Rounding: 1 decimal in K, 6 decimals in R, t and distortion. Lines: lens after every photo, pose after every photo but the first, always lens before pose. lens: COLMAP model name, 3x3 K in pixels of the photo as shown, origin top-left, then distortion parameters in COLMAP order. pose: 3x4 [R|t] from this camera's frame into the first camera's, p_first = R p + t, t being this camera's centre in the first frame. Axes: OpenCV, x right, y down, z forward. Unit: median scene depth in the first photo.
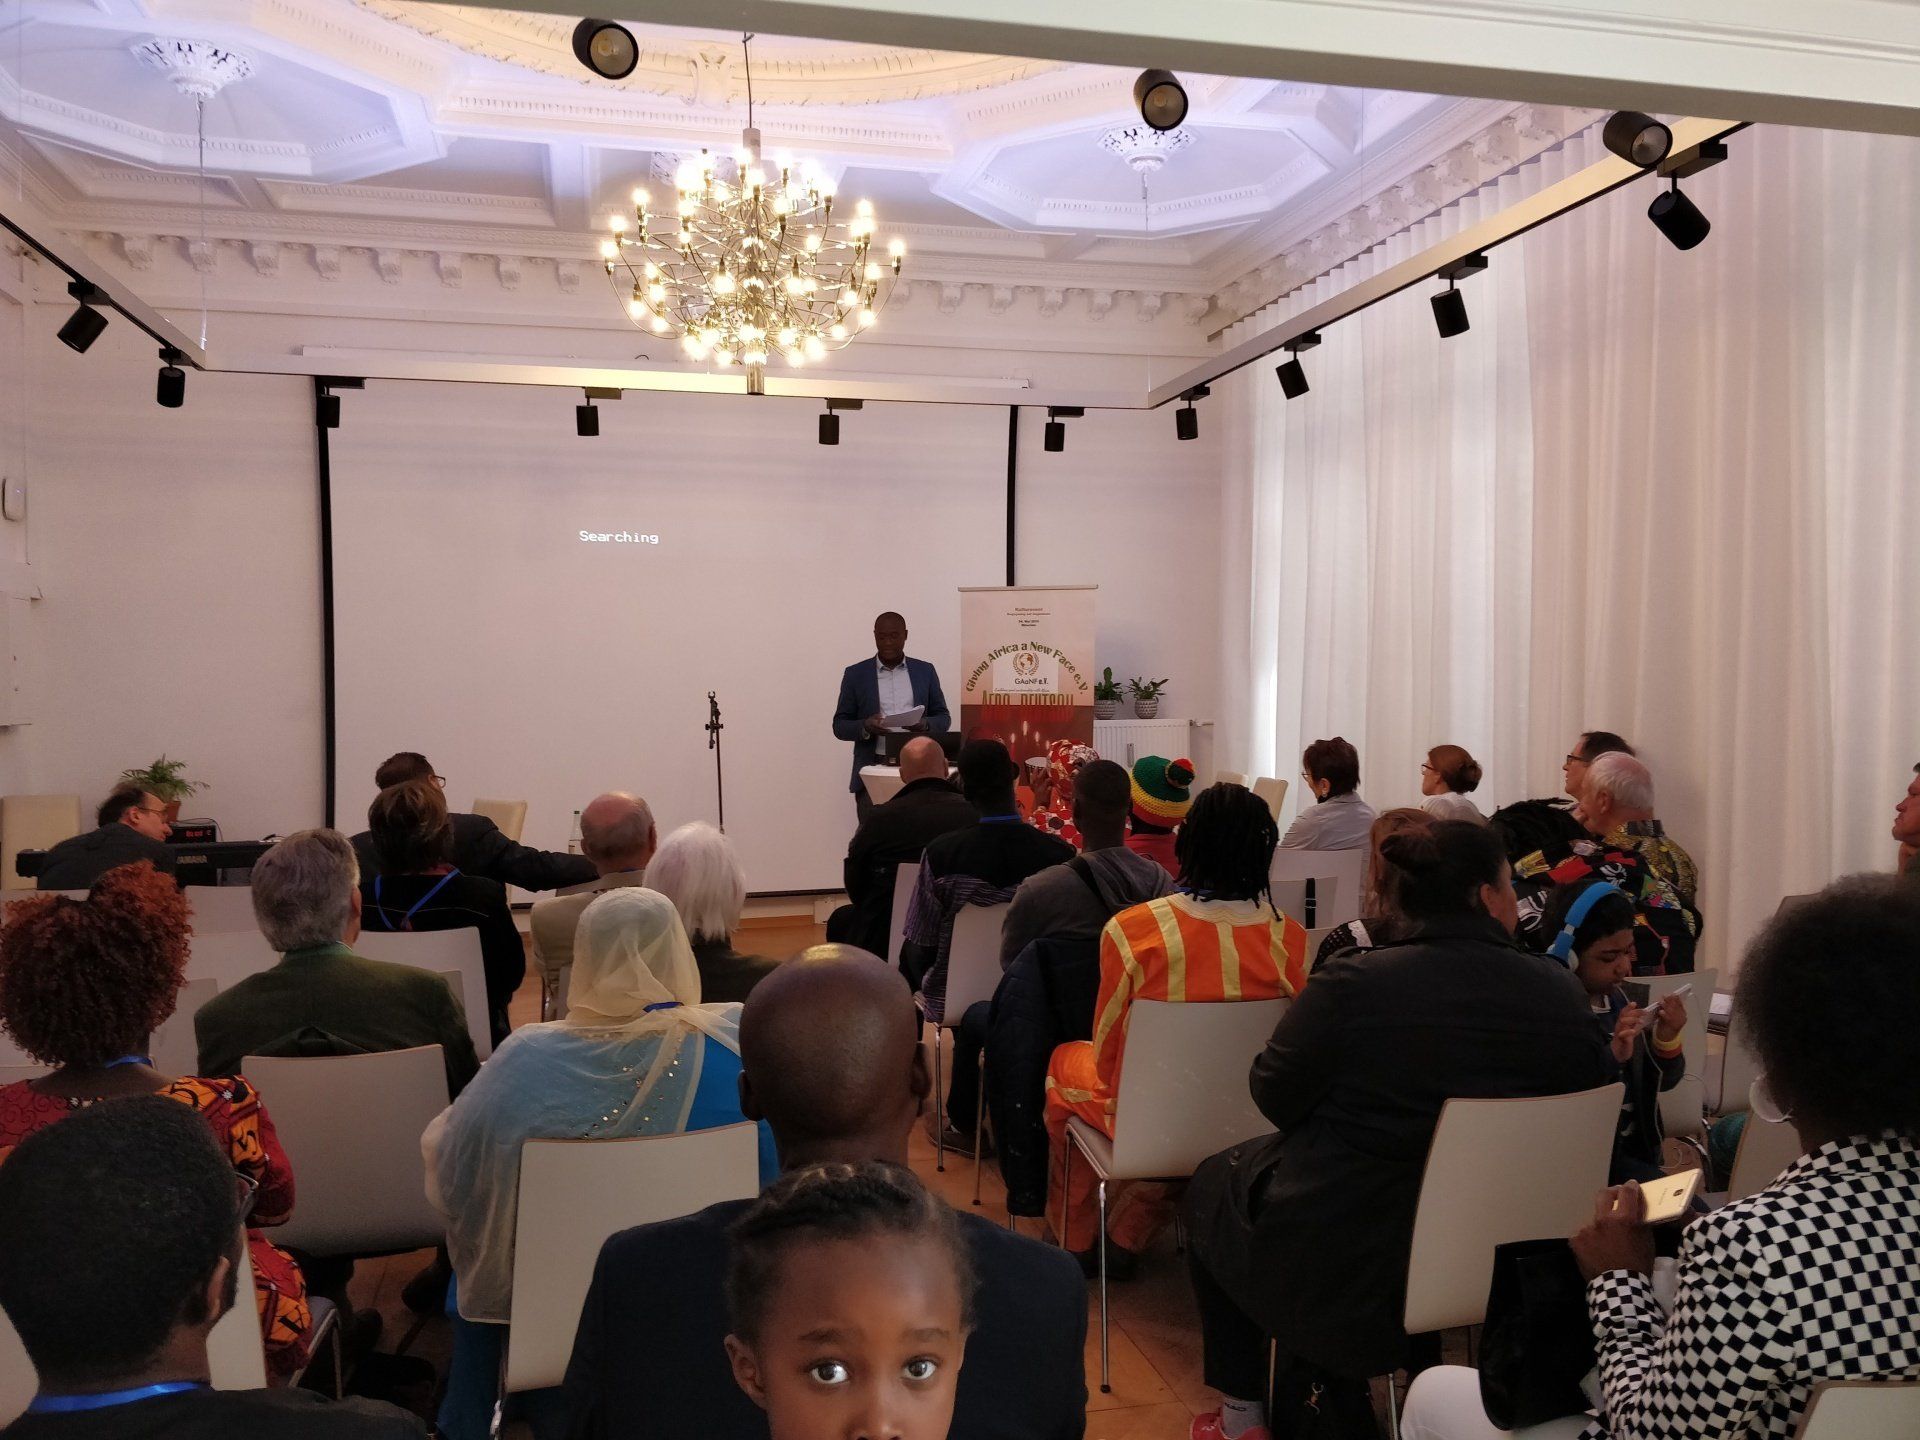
lens RADIAL K [[1536.0, 0, 960.6], [0, 1536.0, 730.1], [0, 0, 1]] dist [0.069825, -0.117008]
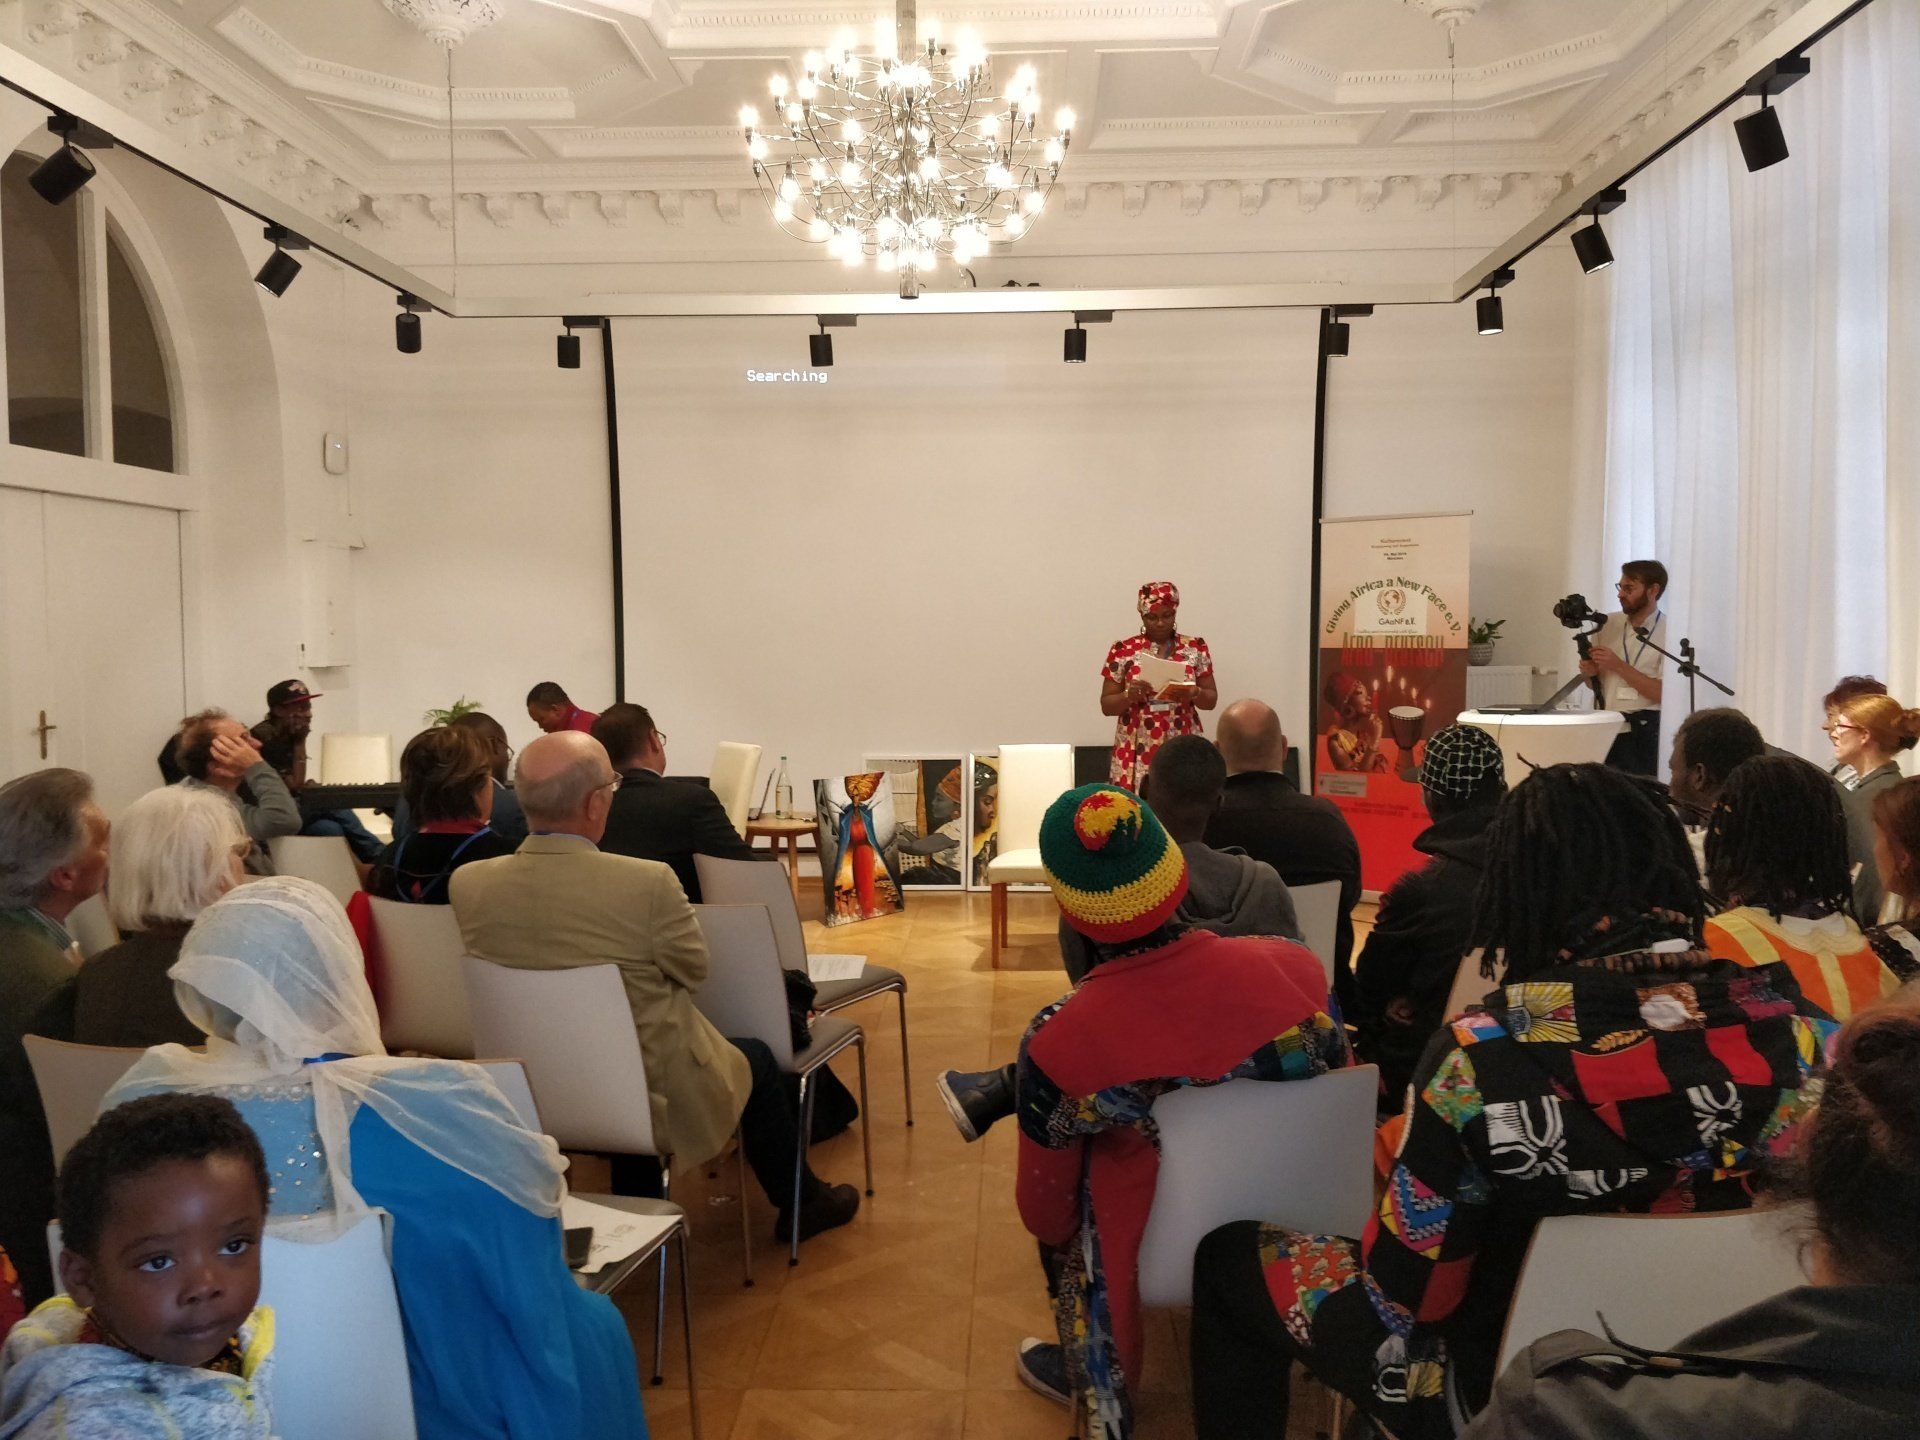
lens RADIAL K [[1535.4, 0, 962.4], [0, 1535.4, 708.2], [0, 0, 1]] dist [0.033630, -0.055563]
pose [[0.963524, 0.012175, -0.267344, 0.088421], [-0.006434, 0.999730, 0.022342, -0.000972], [0.267544, -0.019807, 0.963342, 0.096143]]
